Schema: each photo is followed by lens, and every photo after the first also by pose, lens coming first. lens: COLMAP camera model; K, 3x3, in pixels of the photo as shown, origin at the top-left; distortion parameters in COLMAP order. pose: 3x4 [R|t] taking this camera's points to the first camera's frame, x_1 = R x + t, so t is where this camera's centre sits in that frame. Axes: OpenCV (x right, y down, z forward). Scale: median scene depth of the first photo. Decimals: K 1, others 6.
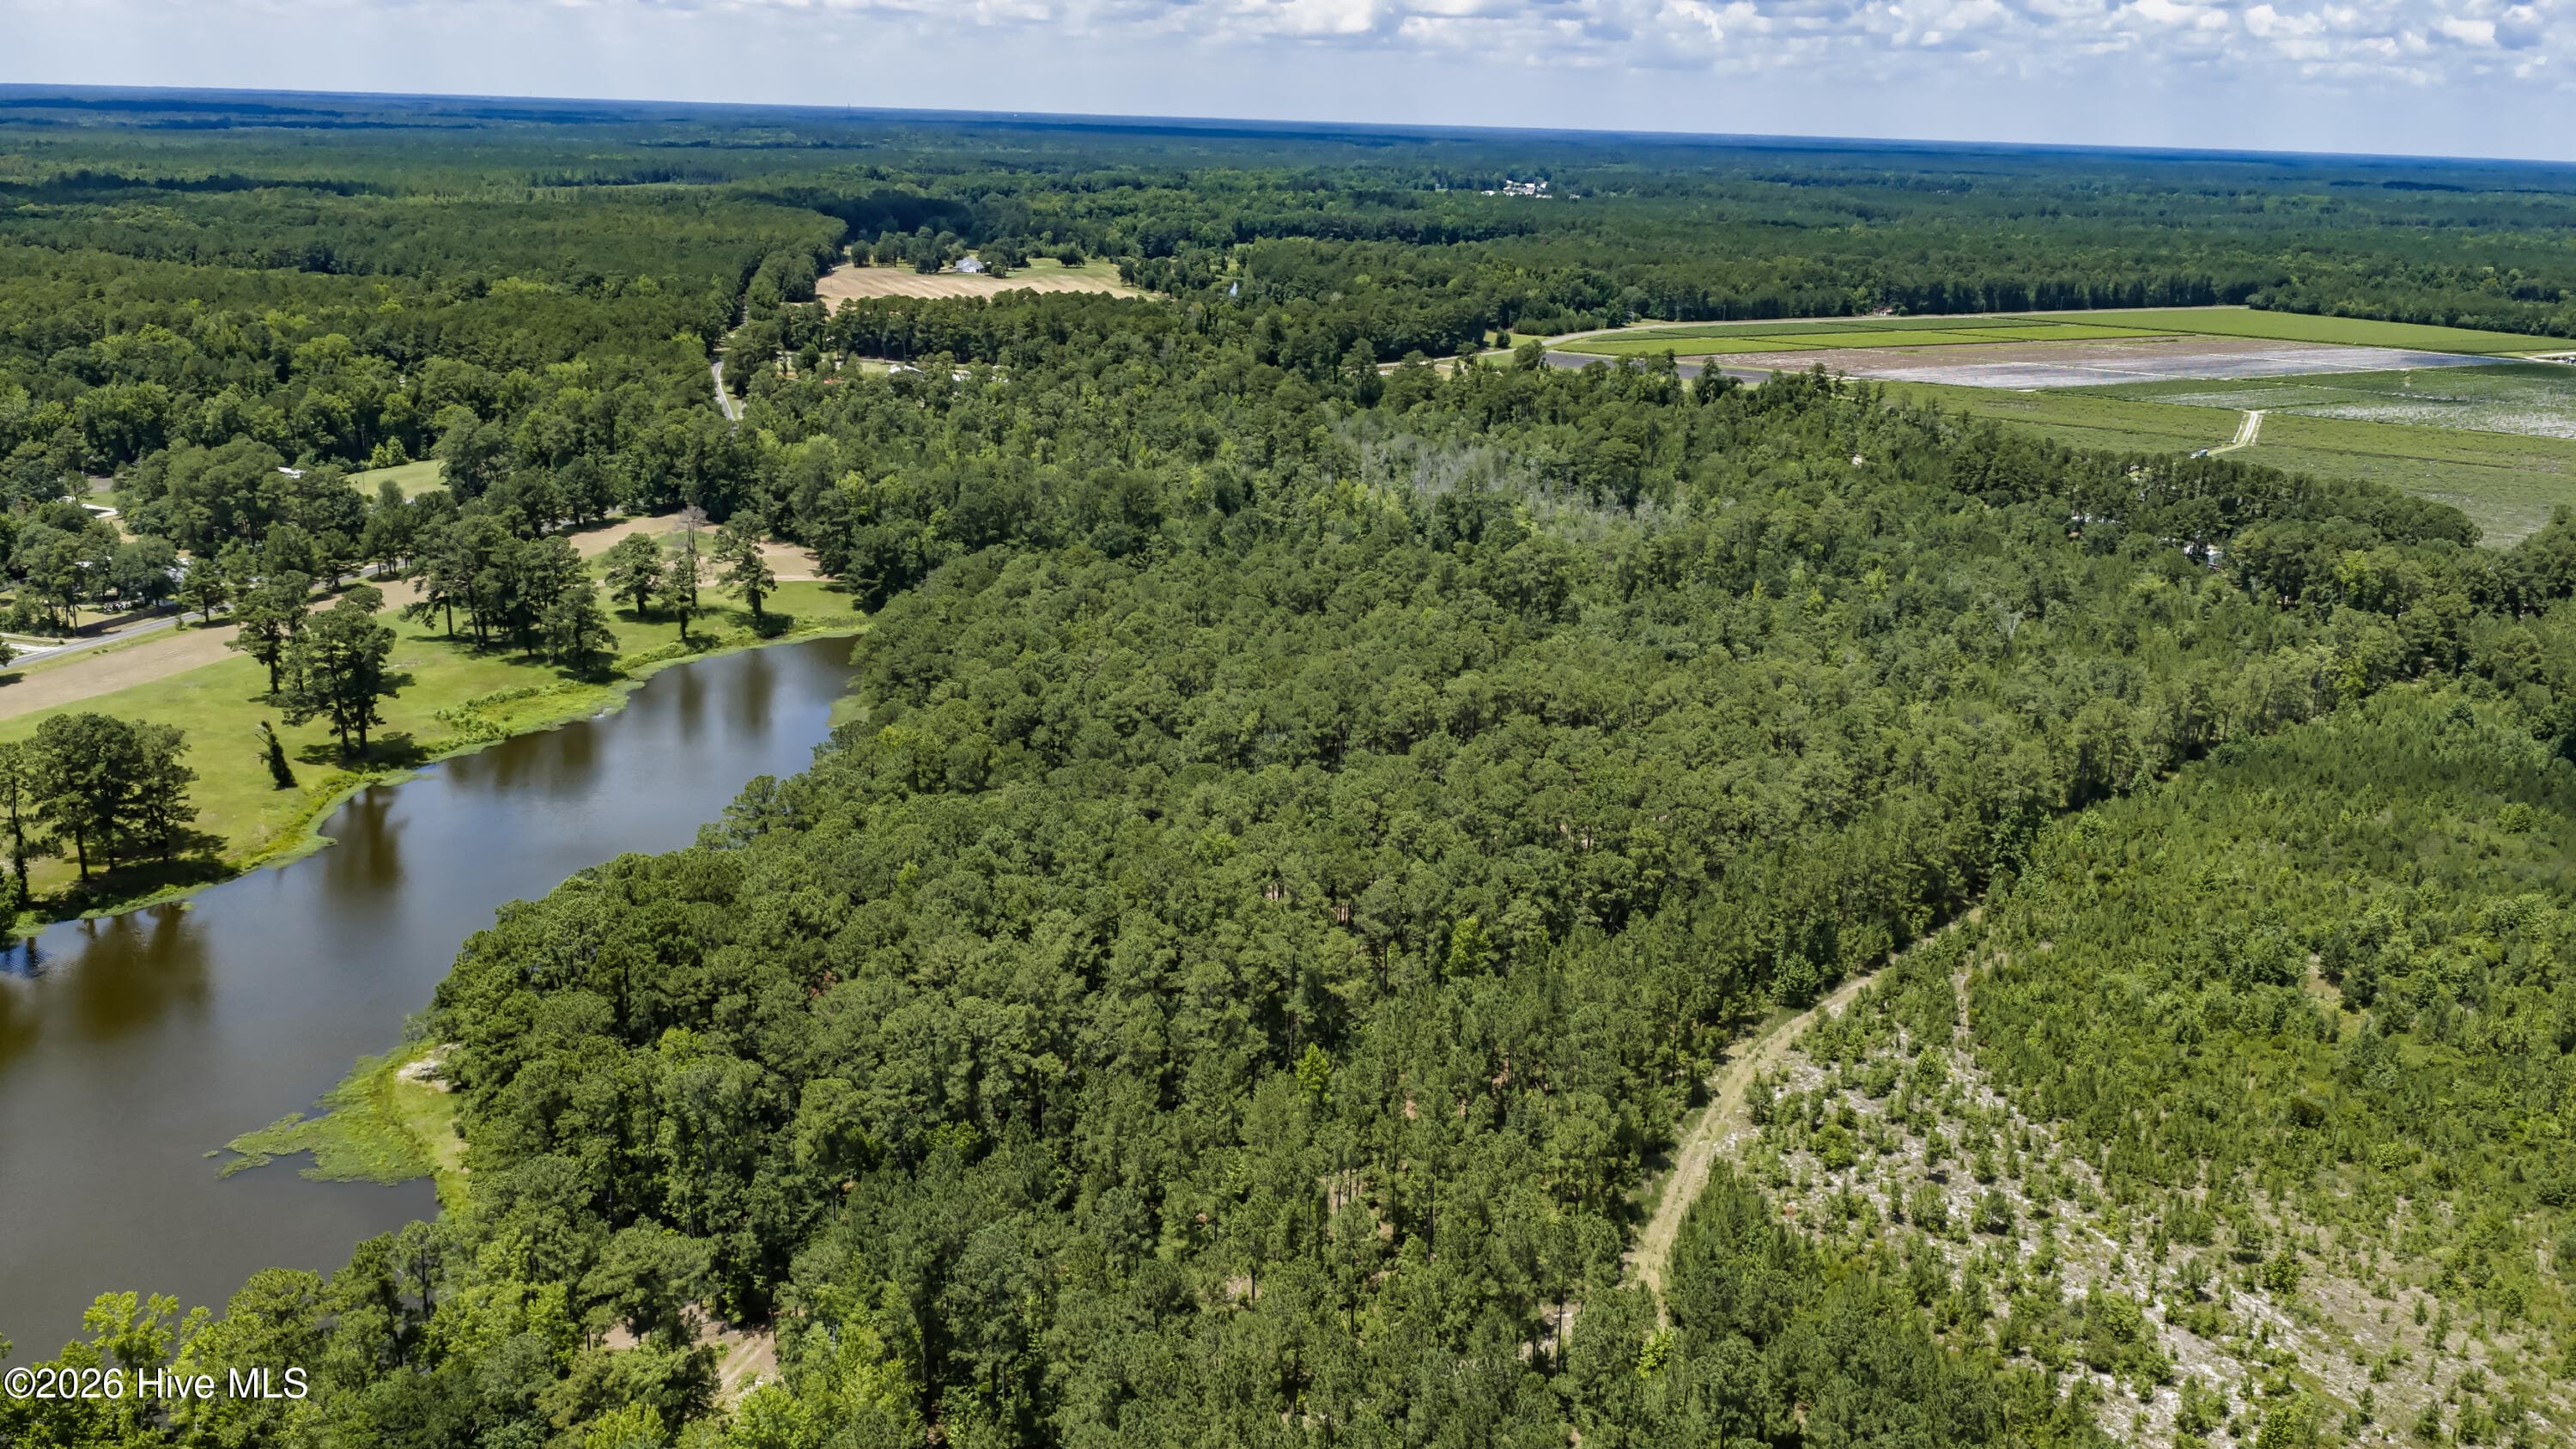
lens RADIAL K [[2130.2, 0, 1289.5], [0, 2130.2, 716.8], [0, 0, 1]] dist [0.028256, -0.055467]
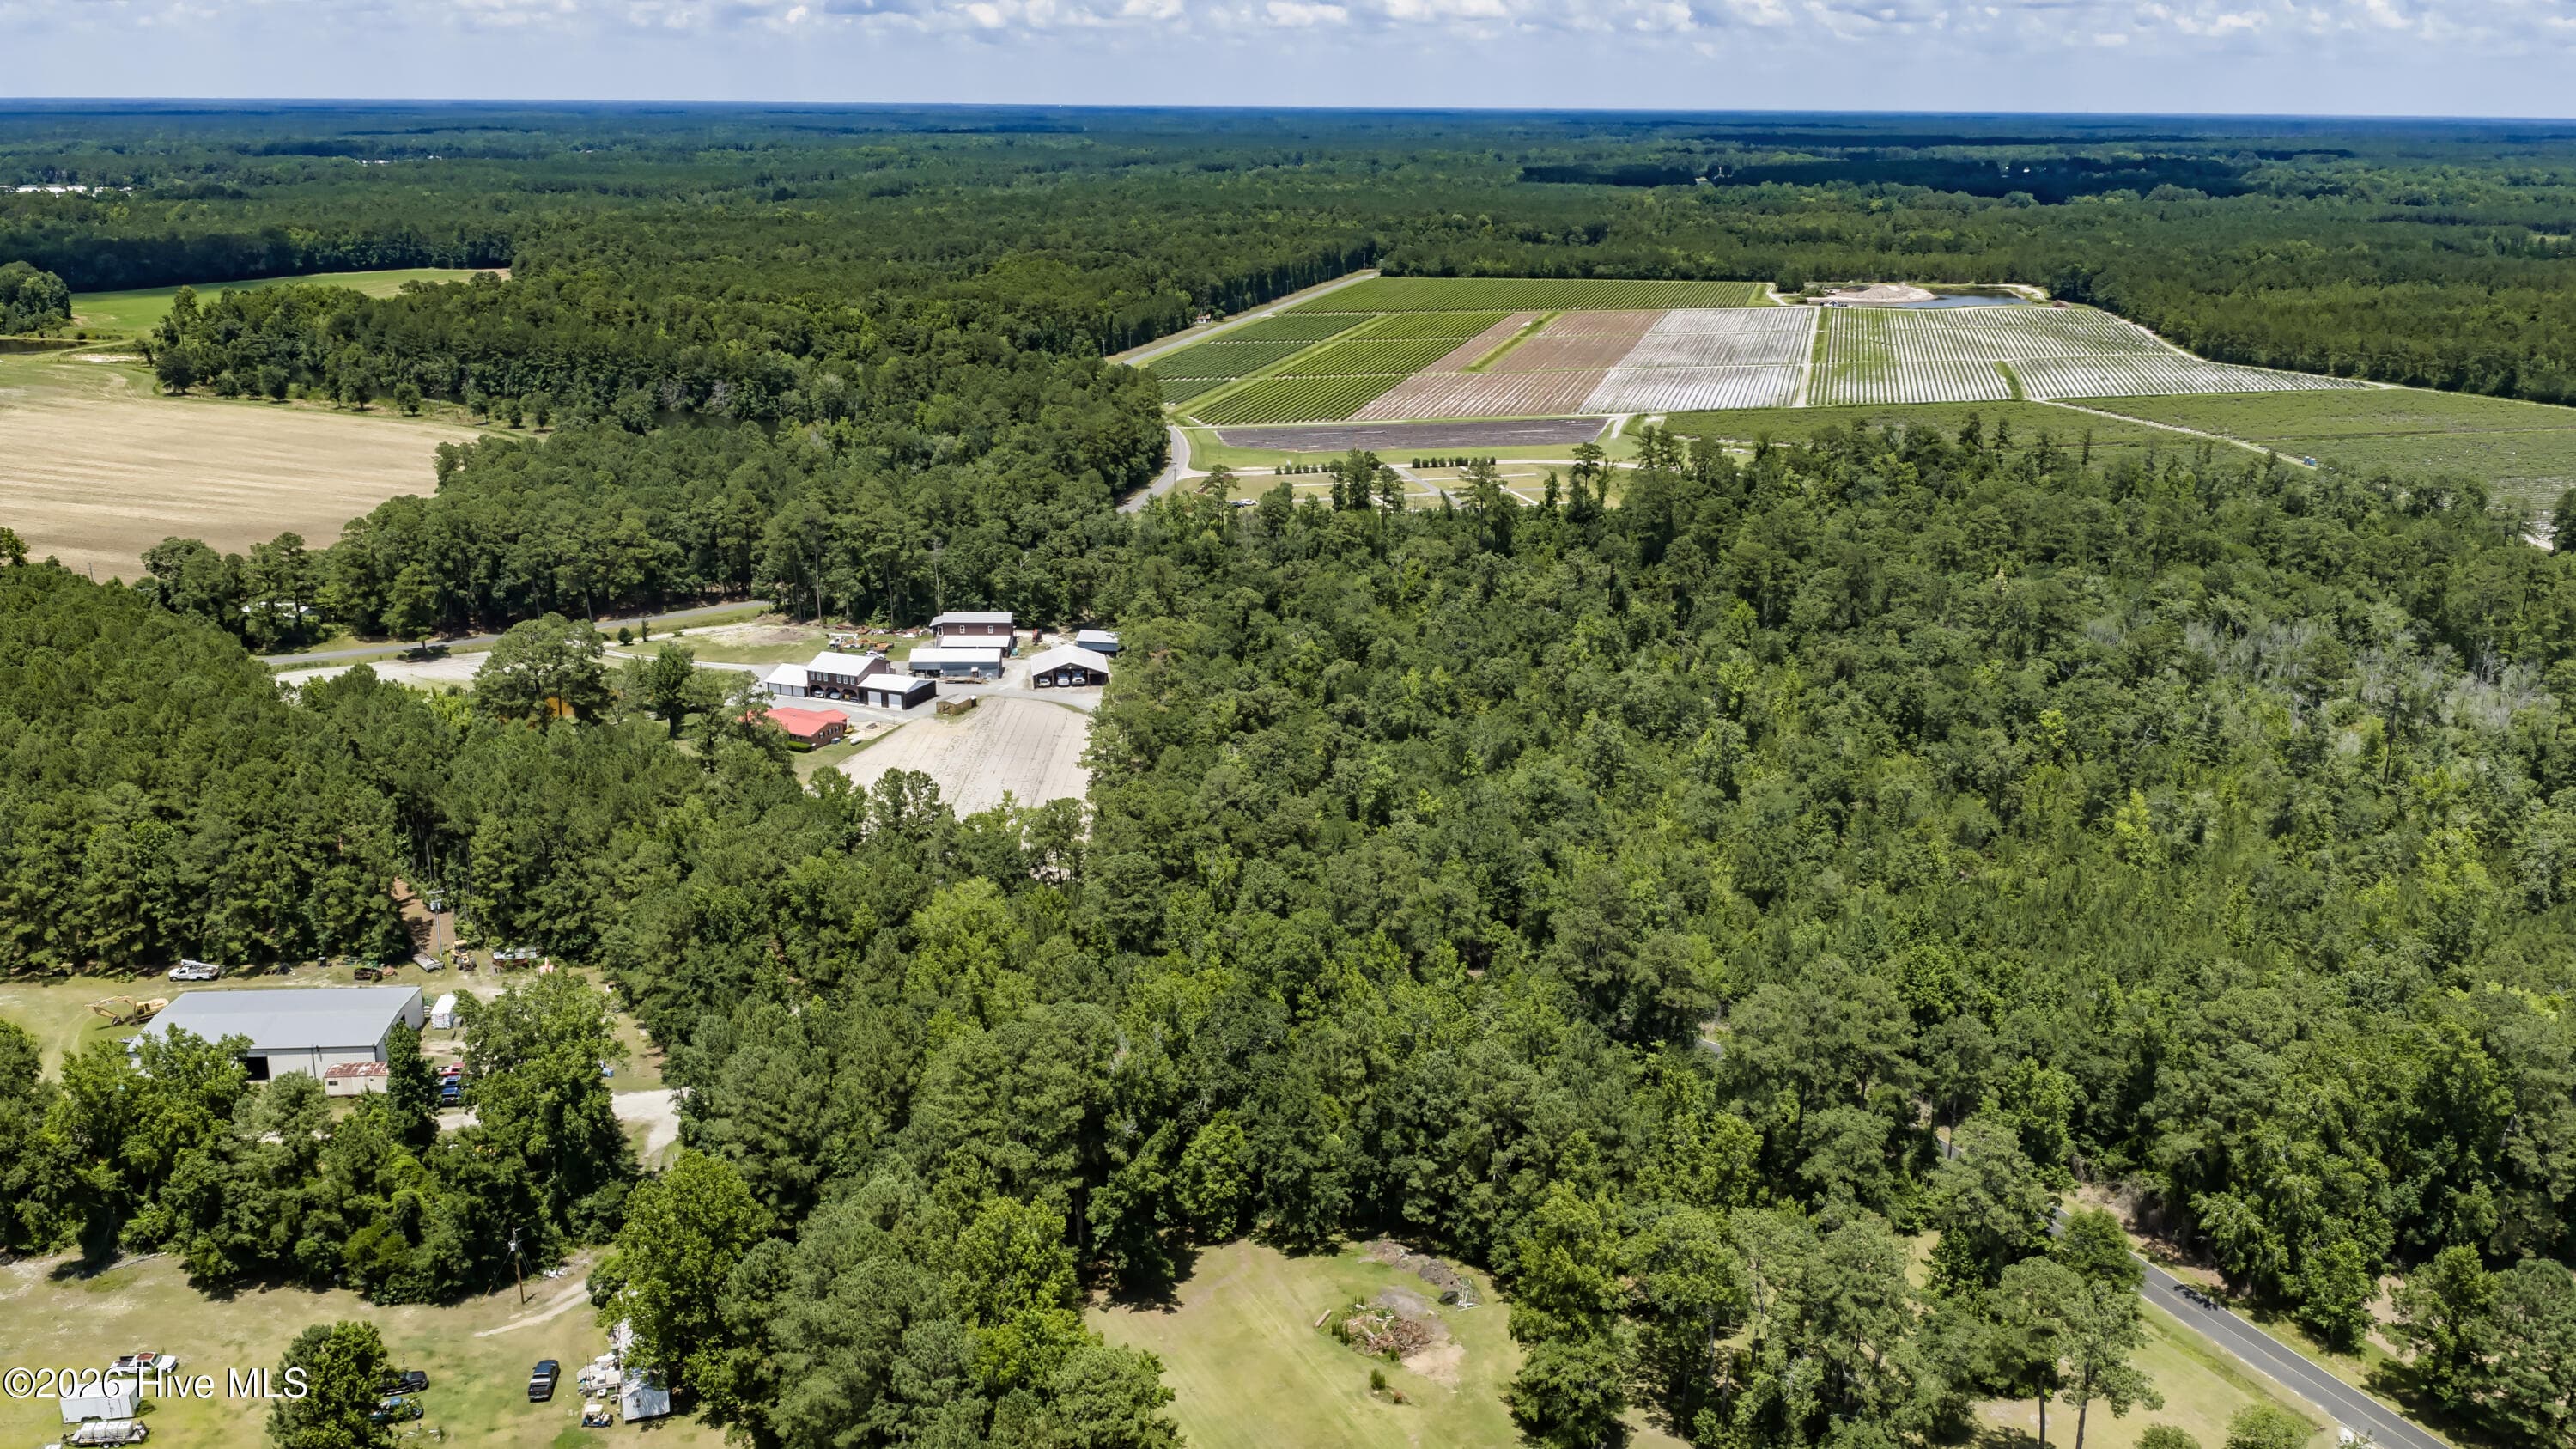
lens RADIAL K [[2130.2, 0, 1290.5], [0, 2130.2, 722.6], [0, 0, 1]] dist [0.028256, -0.055467]
pose [[0.698680, -0.224547, 0.679282, -0.321278], [0.207893, 0.972221, 0.107552, -0.131799], [-0.684563, 0.066073, 0.725953, 0.431163]]
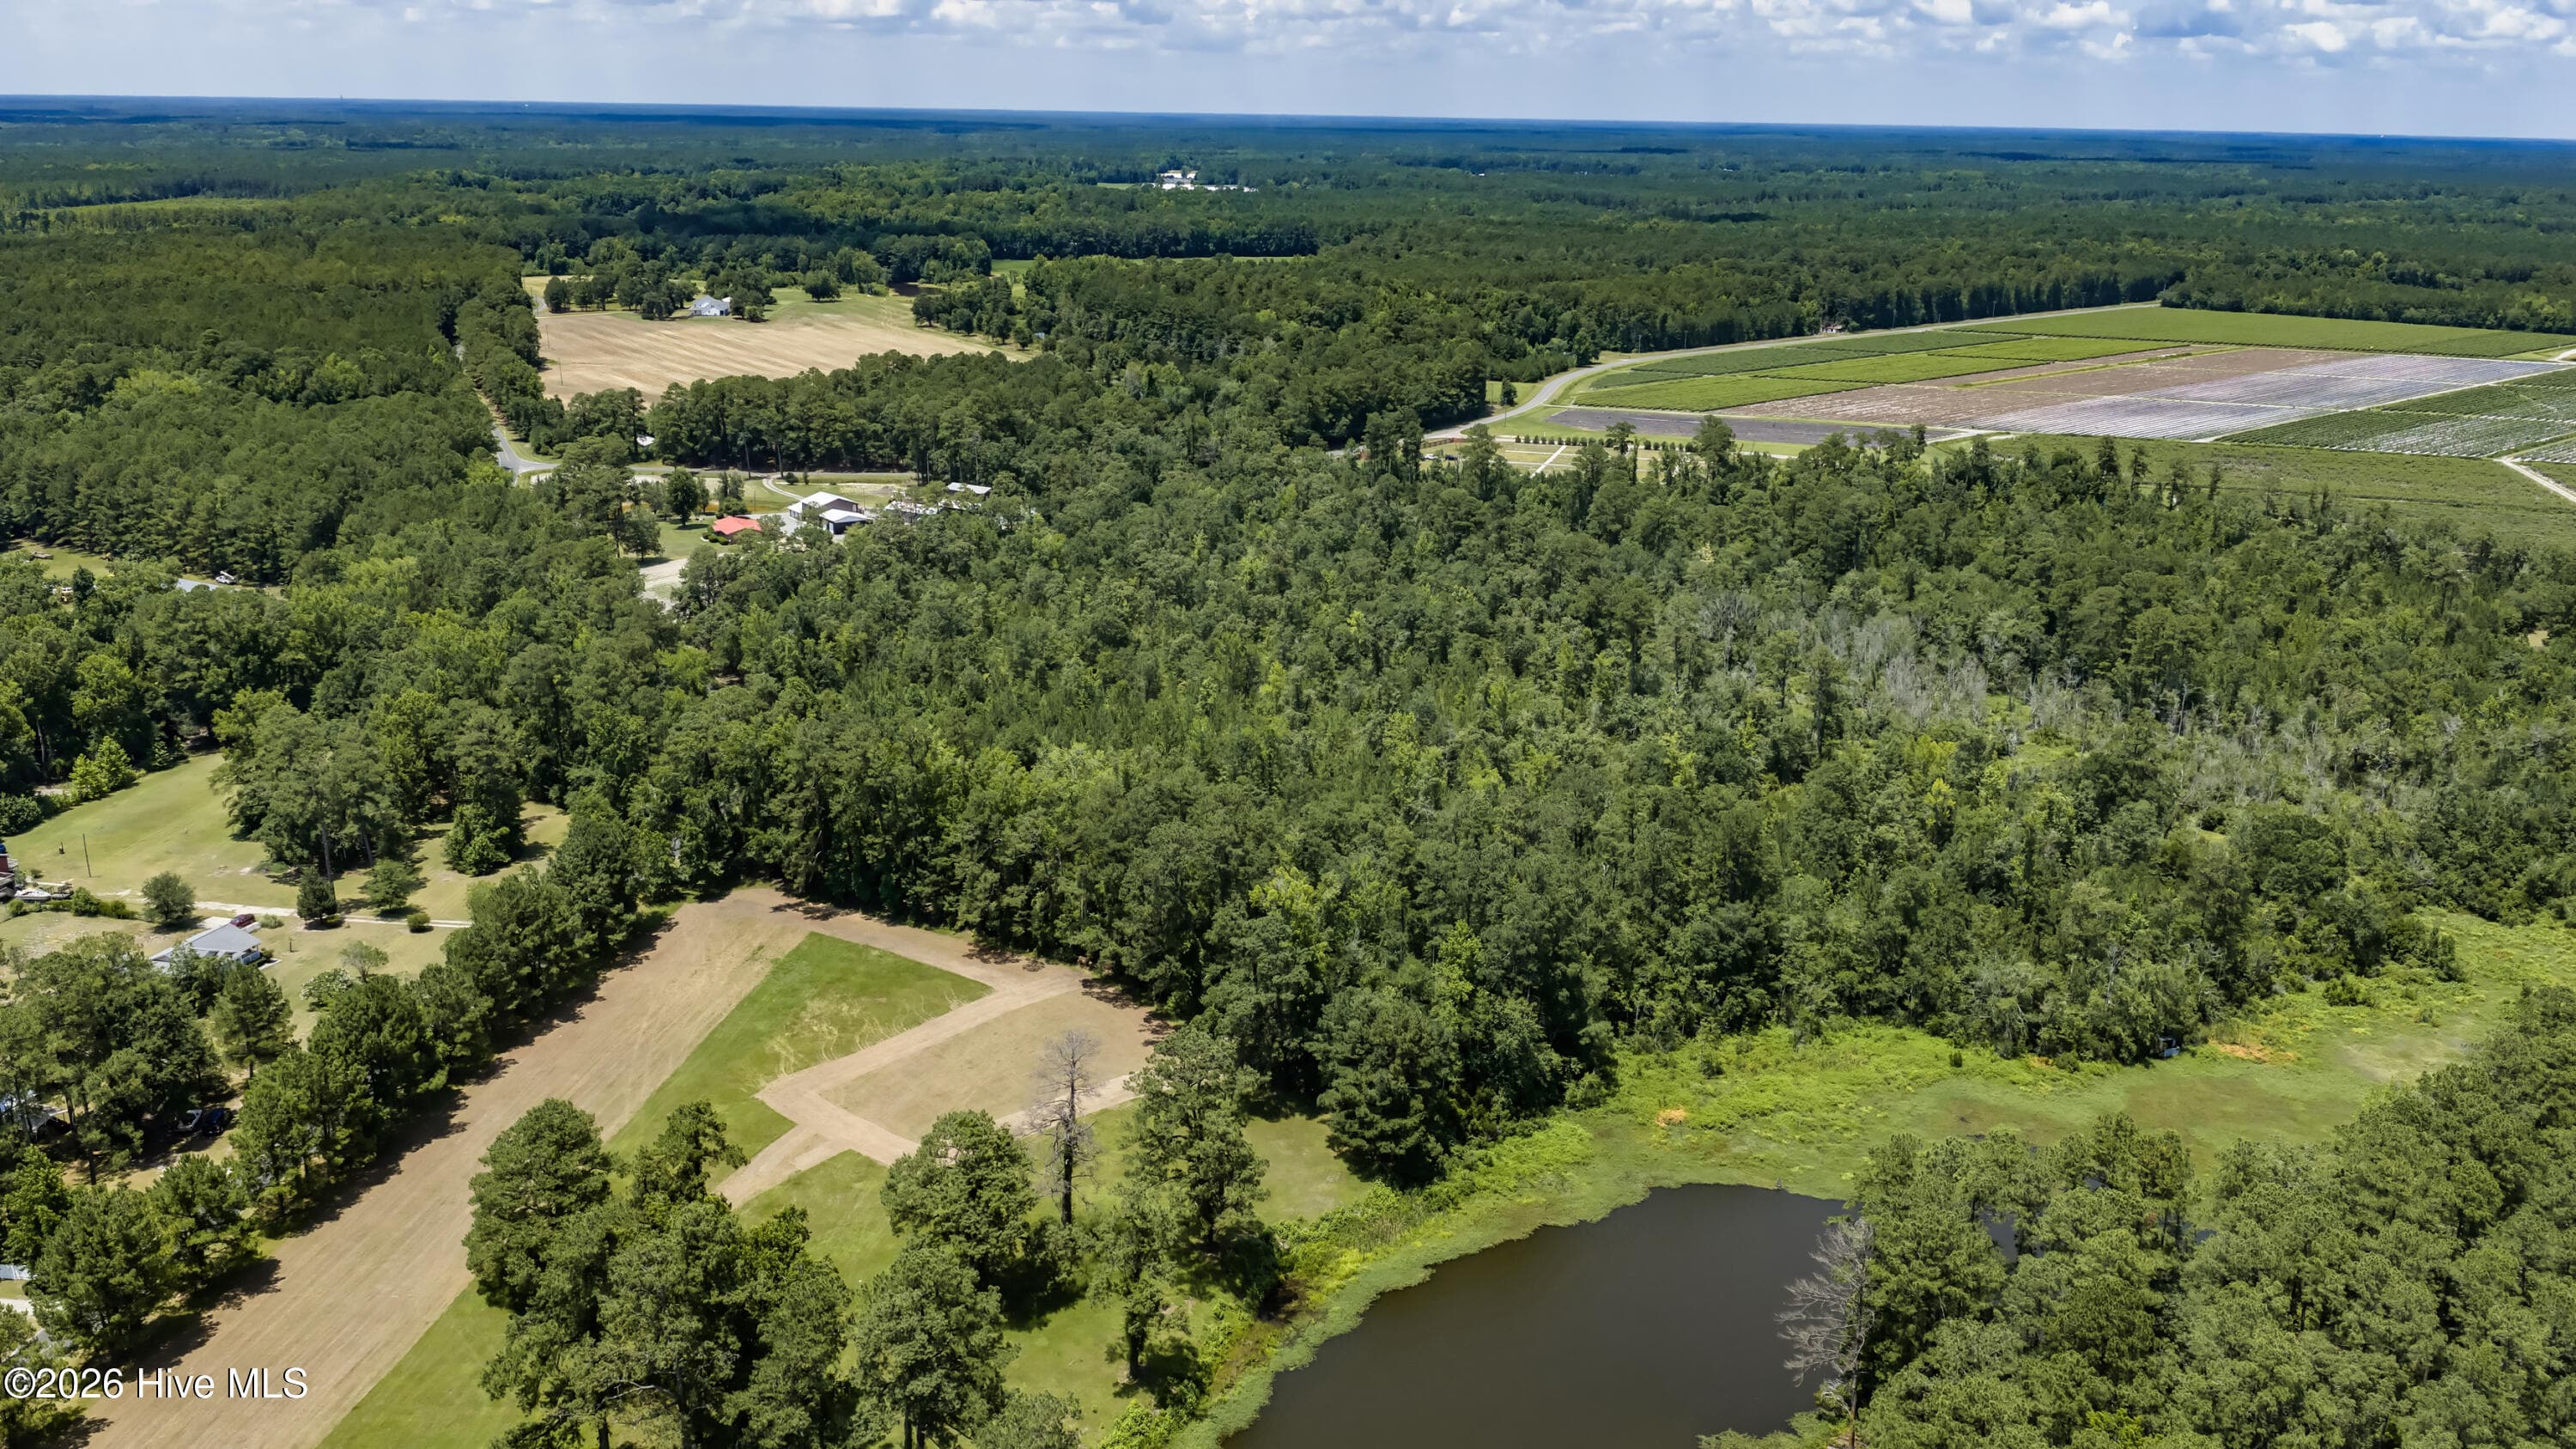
lens RADIAL K [[2130.2, 0, 1293.8], [0, 2130.2, 721.5], [0, 0, 1]] dist [0.028256, -0.055467]
pose [[0.976359, -0.072602, 0.203597, -0.130868], [0.070691, 0.997359, 0.016650, -0.068379], [-0.204268, -0.001864, 0.978913, 0.226952]]
